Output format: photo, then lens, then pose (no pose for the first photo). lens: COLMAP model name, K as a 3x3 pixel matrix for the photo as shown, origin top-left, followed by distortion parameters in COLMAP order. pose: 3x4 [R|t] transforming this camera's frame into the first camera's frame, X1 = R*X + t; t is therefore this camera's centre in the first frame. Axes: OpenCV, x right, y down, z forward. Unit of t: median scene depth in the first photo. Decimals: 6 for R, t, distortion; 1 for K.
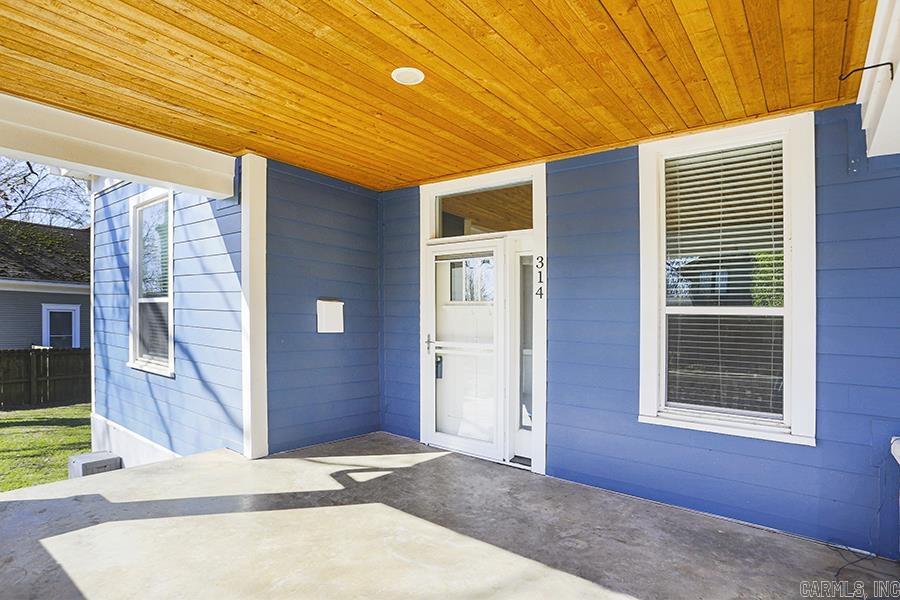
lens RADIAL K [[475.6, 0, 447.3], [0, 475.6, 308.8], [0, 0, 1]] dist [-0.020286, 0.003551]
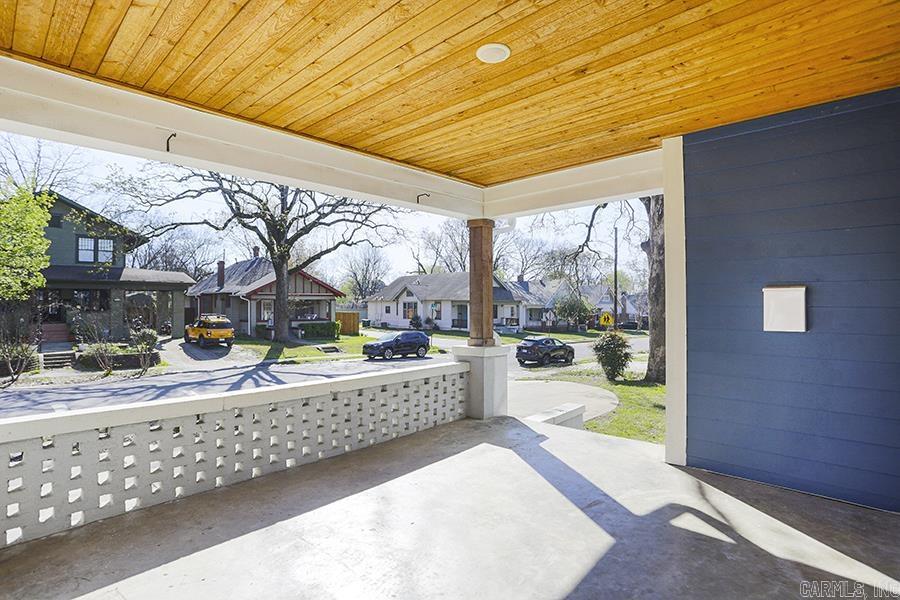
lens RADIAL K [[475.6, 0, 448.1], [0, 475.6, 301.8], [0, 0, 1]] dist [-0.020286, 0.003551]
pose [[-0.074774, -0.032859, -0.996659, 0.602960], [0.019804, 0.999211, -0.034429, 0.024551], [0.997004, -0.022312, -0.074064, 0.687612]]
